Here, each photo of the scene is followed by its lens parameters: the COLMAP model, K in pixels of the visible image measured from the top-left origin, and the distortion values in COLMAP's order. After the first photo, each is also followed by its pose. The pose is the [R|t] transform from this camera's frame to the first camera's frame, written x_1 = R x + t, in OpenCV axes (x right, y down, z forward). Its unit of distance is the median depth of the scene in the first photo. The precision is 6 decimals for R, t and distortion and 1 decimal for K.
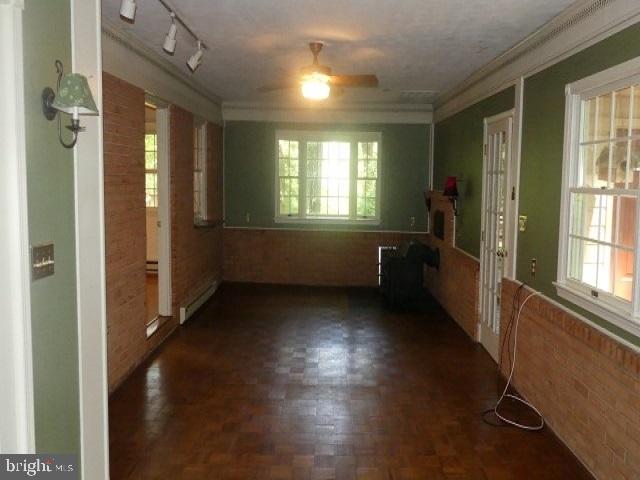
lens RADIAL K [[564.5, 0, 320.9], [0, 564.5, 222.6], [0, 0, 1]] dist [0.102872, 0.003054]
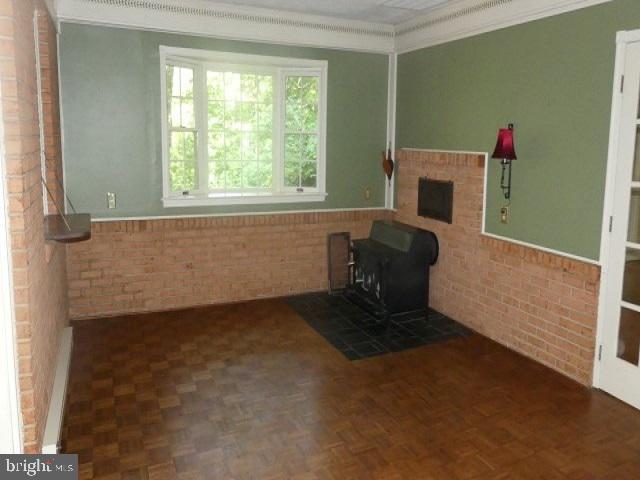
lens RADIAL K [[564.5, 0, 320.9], [0, 564.5, 222.6], [0, 0, 1]] dist [0.102872, 0.003054]
pose [[0.886147, -0.067549, 0.458455, -0.215600], [0.026136, 0.995029, 0.096091, -0.038173], [-0.462667, -0.073169, 0.883507, 0.406708]]
